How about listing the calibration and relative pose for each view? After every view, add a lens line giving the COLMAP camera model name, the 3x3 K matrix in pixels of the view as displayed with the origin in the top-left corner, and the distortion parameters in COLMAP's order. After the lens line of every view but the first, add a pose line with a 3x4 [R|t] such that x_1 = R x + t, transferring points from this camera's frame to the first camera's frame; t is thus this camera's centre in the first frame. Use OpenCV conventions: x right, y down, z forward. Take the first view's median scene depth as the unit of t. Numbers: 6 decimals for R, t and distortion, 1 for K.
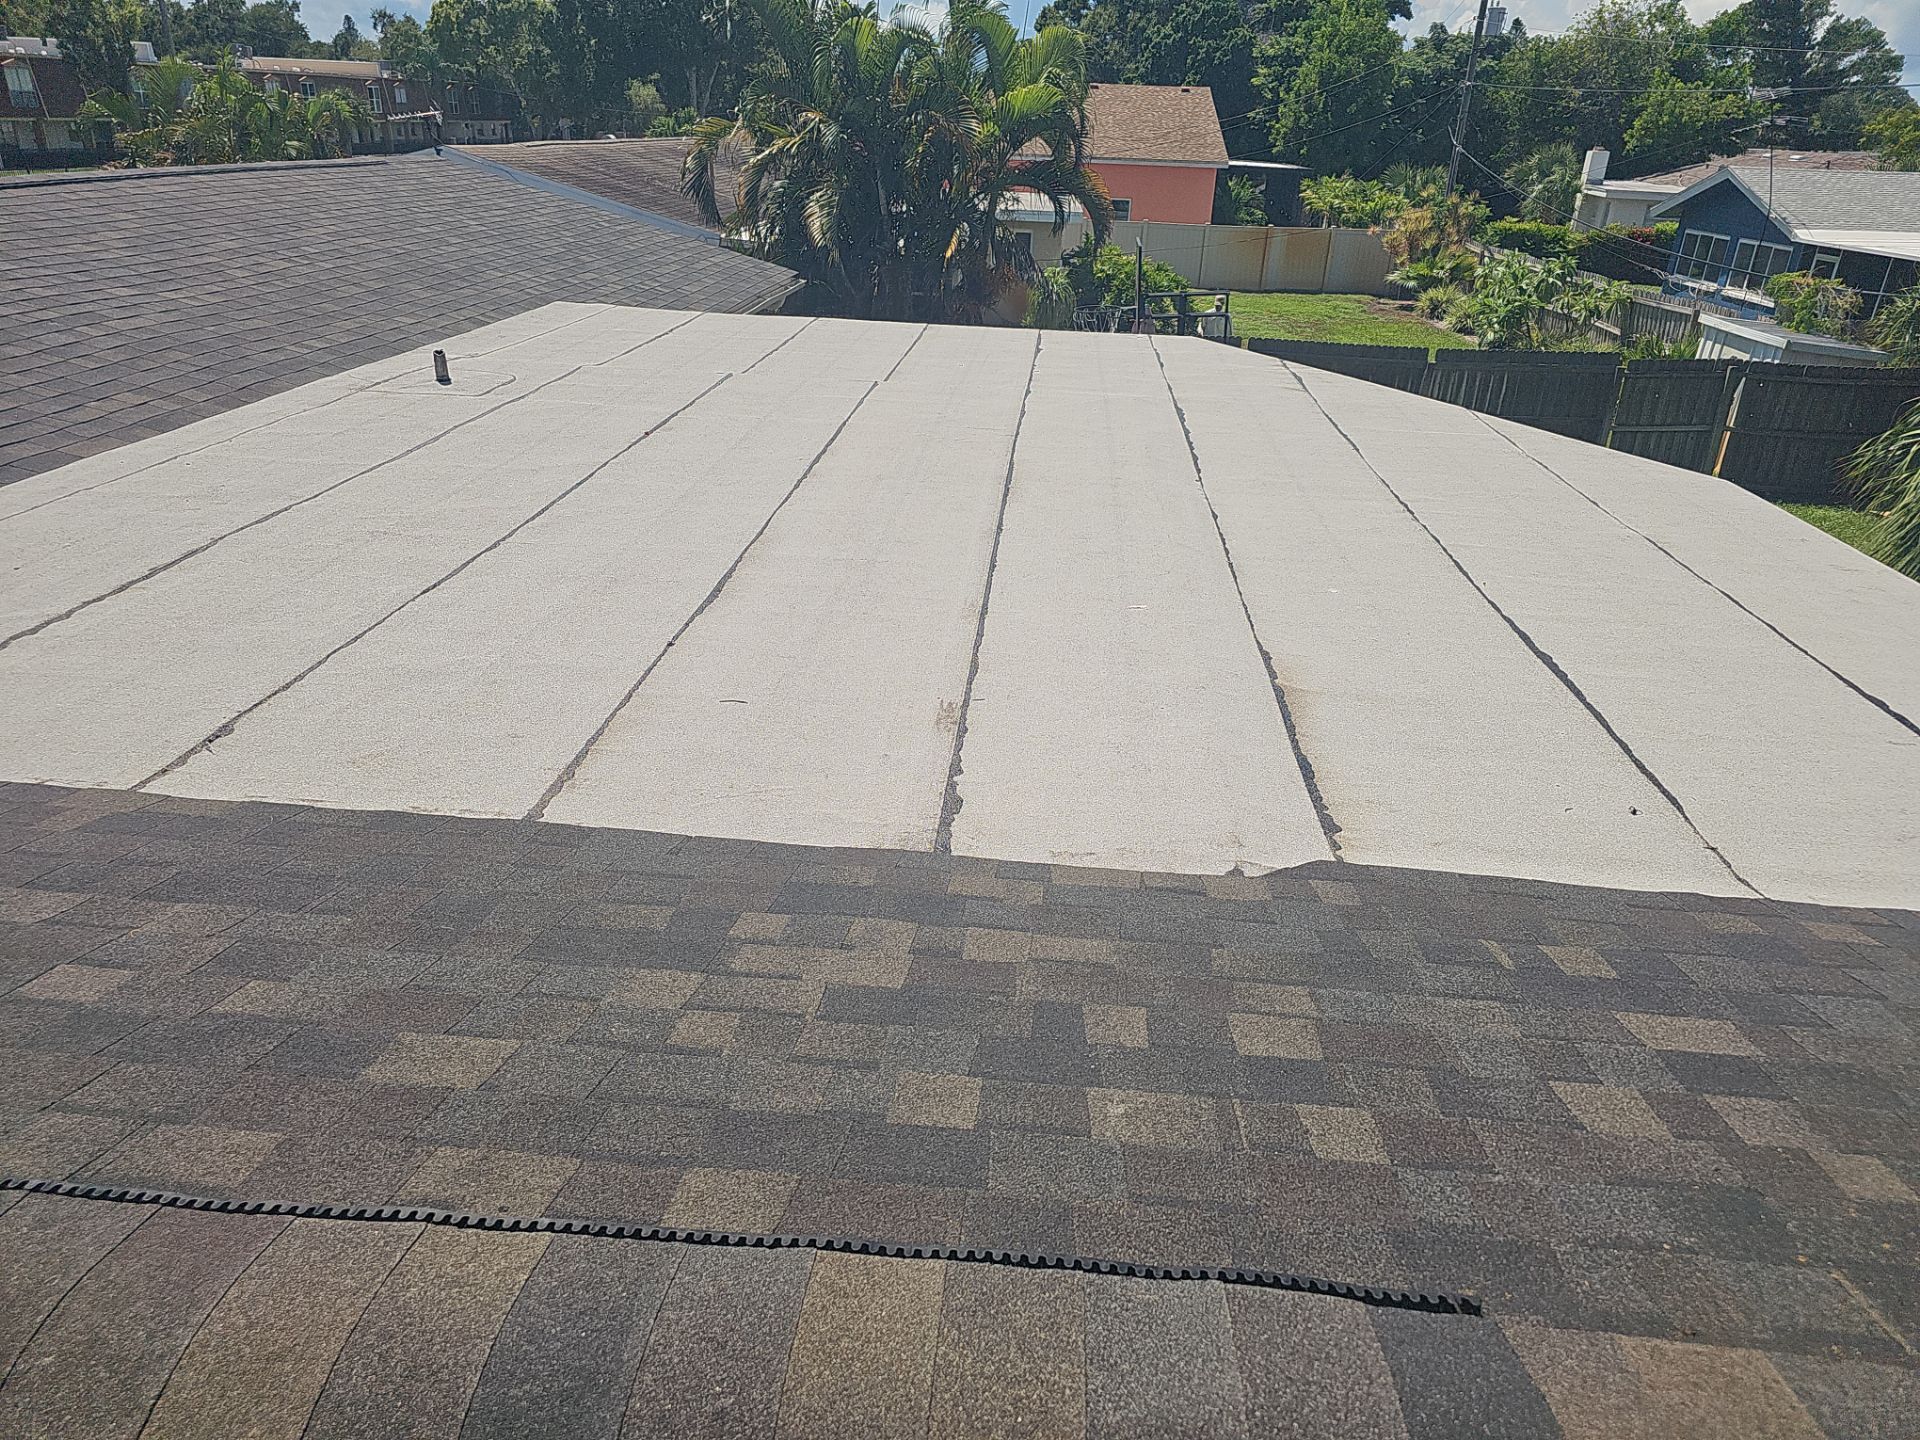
lens RADIAL K [[1277.0, 0, 964.5], [0, 1277.0, 705.0], [0, 0, 1]] dist [0.048798, -0.027109]
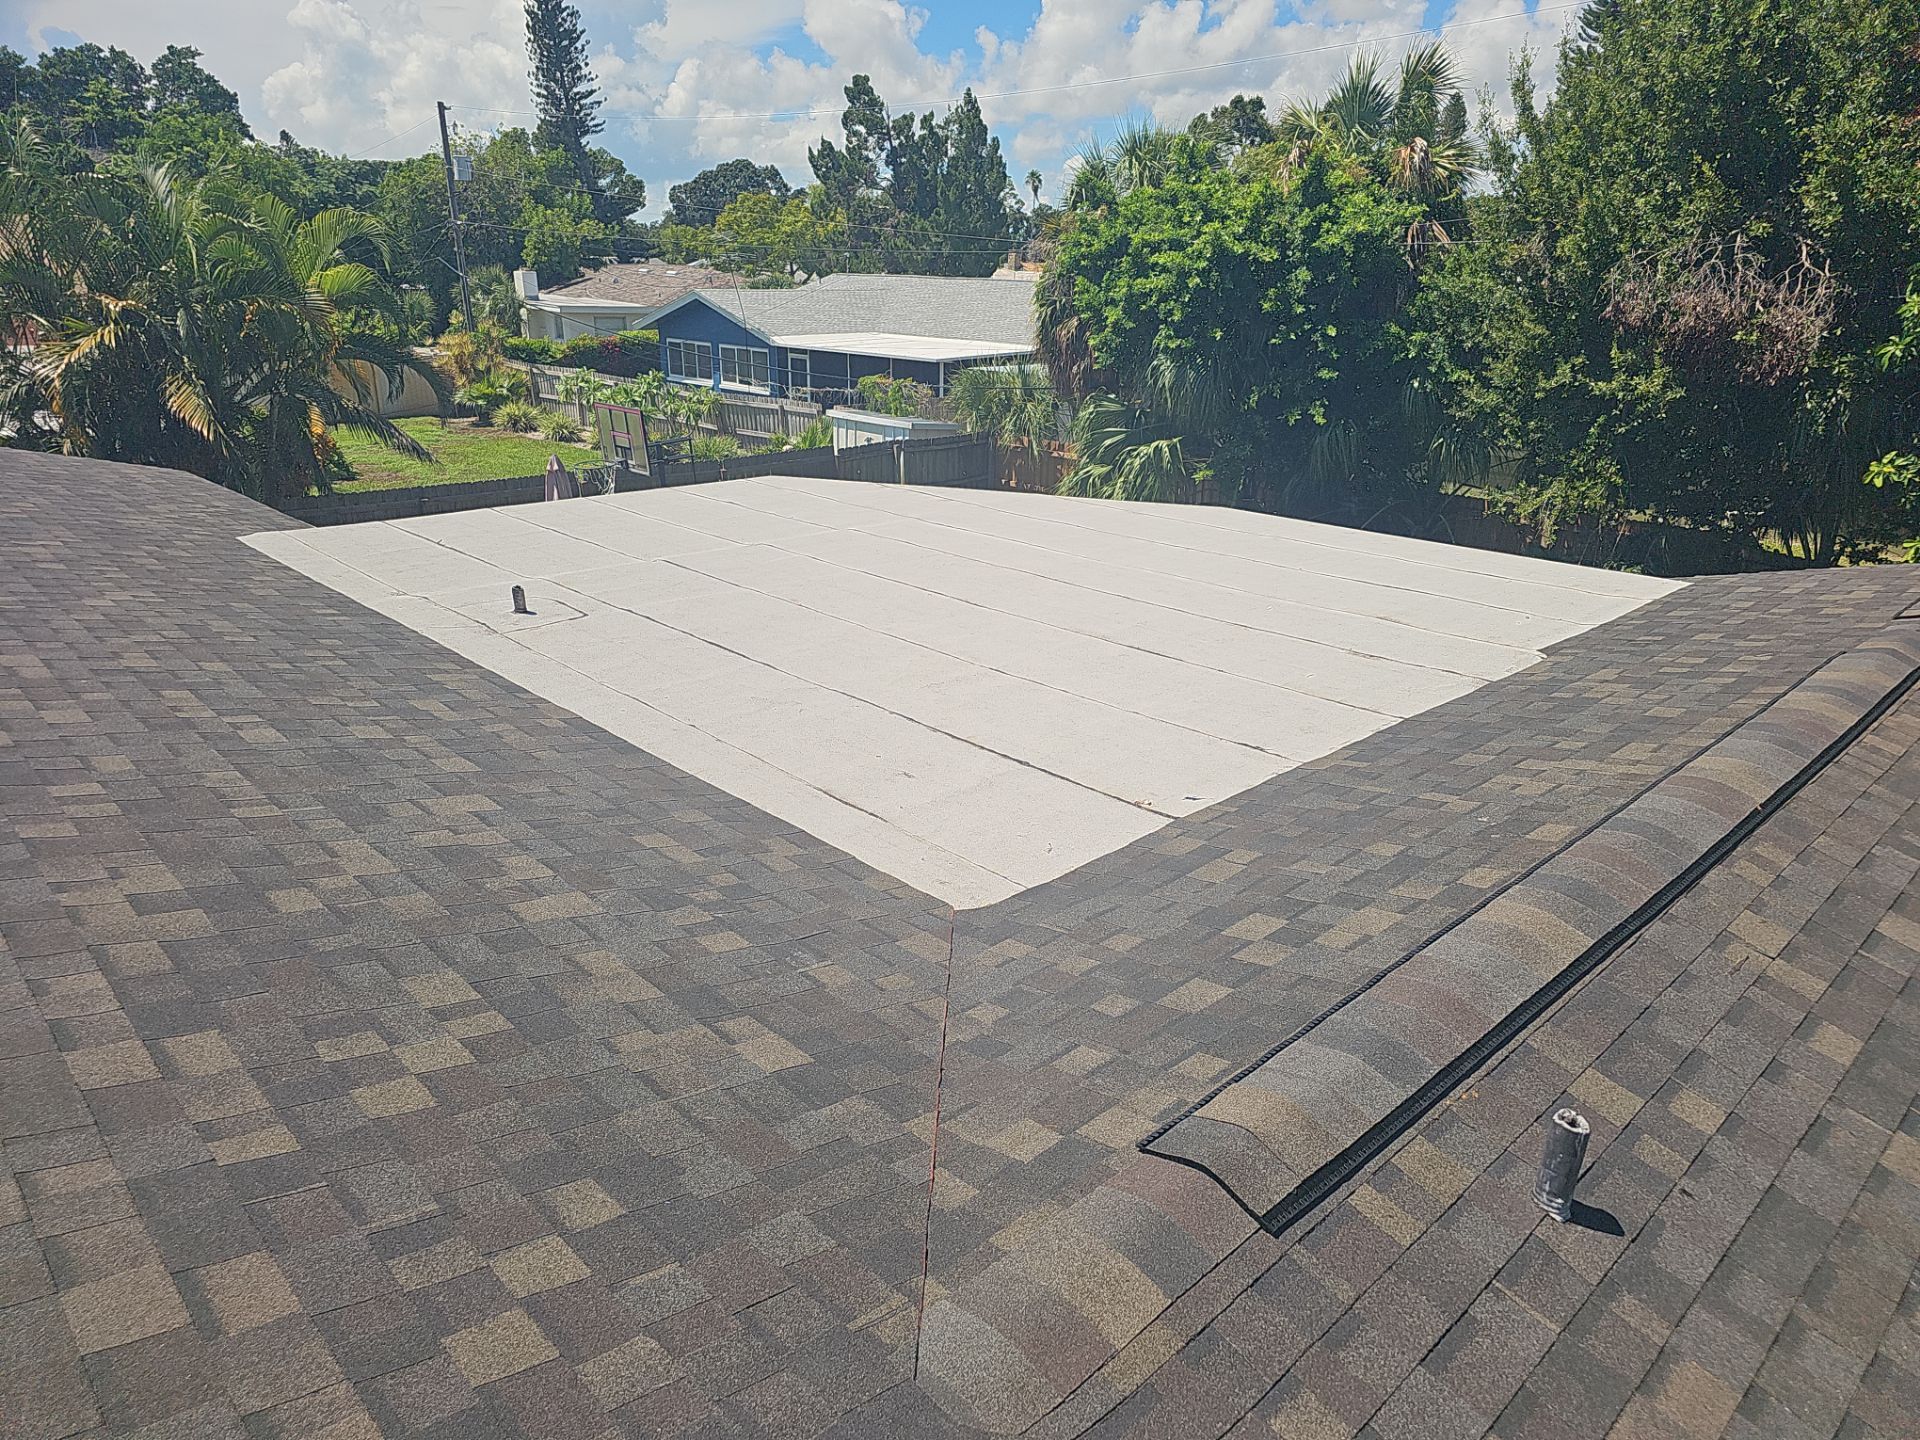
lens RADIAL K [[1277.0, 0, 964.5], [0, 1277.0, 705.0], [0, 0, 1]] dist [0.048798, -0.027109]
pose [[0.676182, -0.271268, 0.684975, -0.137879], [0.316176, 0.946622, 0.062770, -0.019102], [-0.665440, 0.174129, 0.725857, -0.007767]]
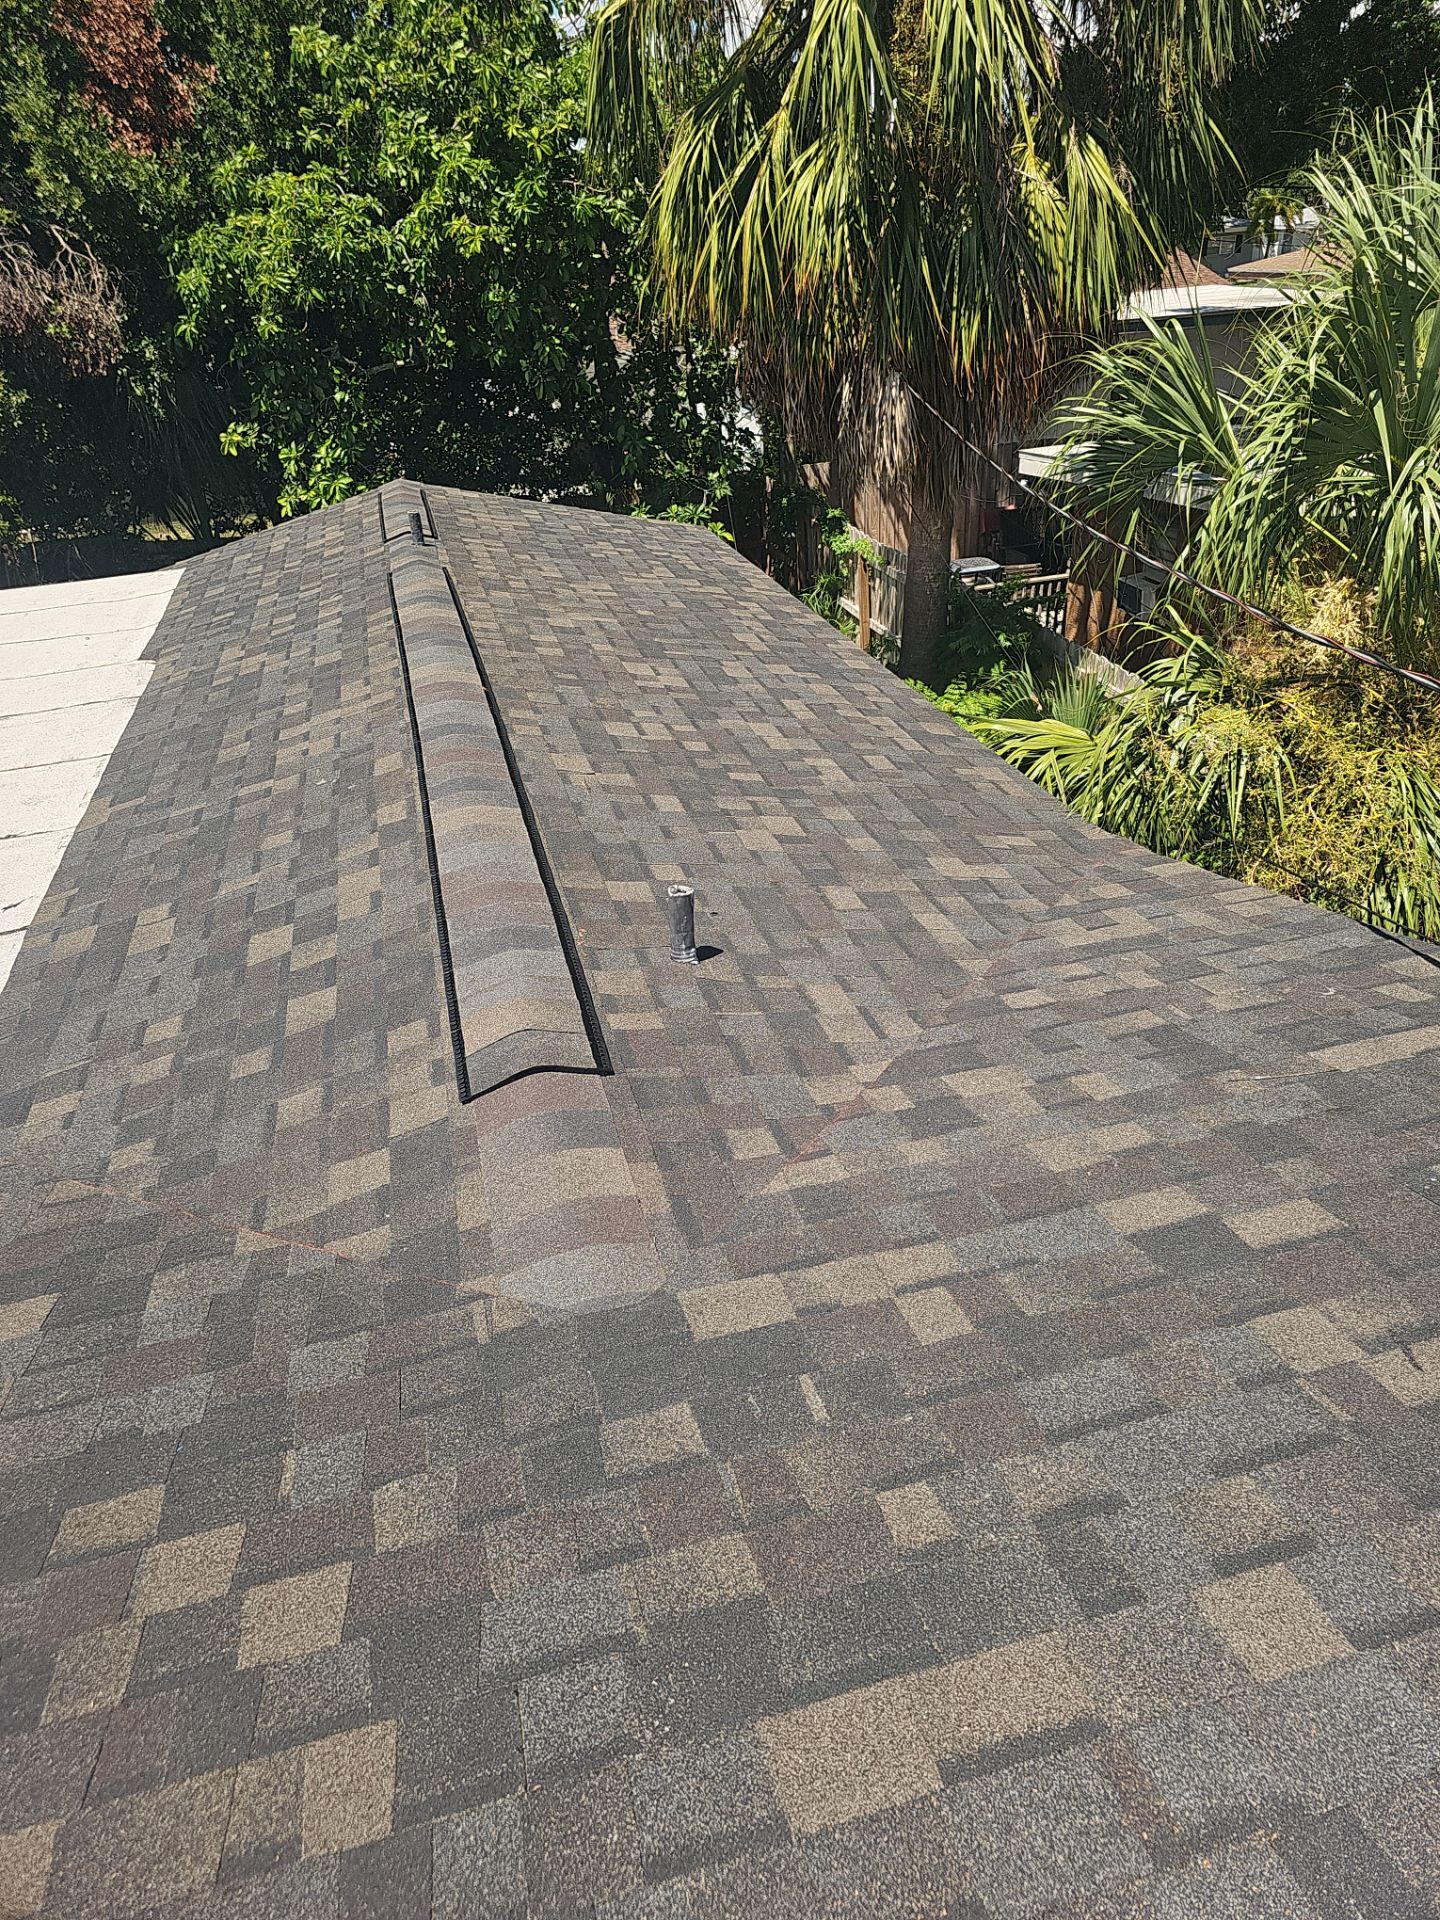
lens RADIAL K [[1338.9, 0, 720.0], [0, 1338.9, 960.0], [0, 0, 1]] dist [0.057035, -0.092982]
pose [[-0.352242, -0.461651, 0.814128, -0.151596], [0.418951, 0.700081, 0.578245, -0.030845], [-0.836902, 0.544762, -0.053189, 0.024255]]
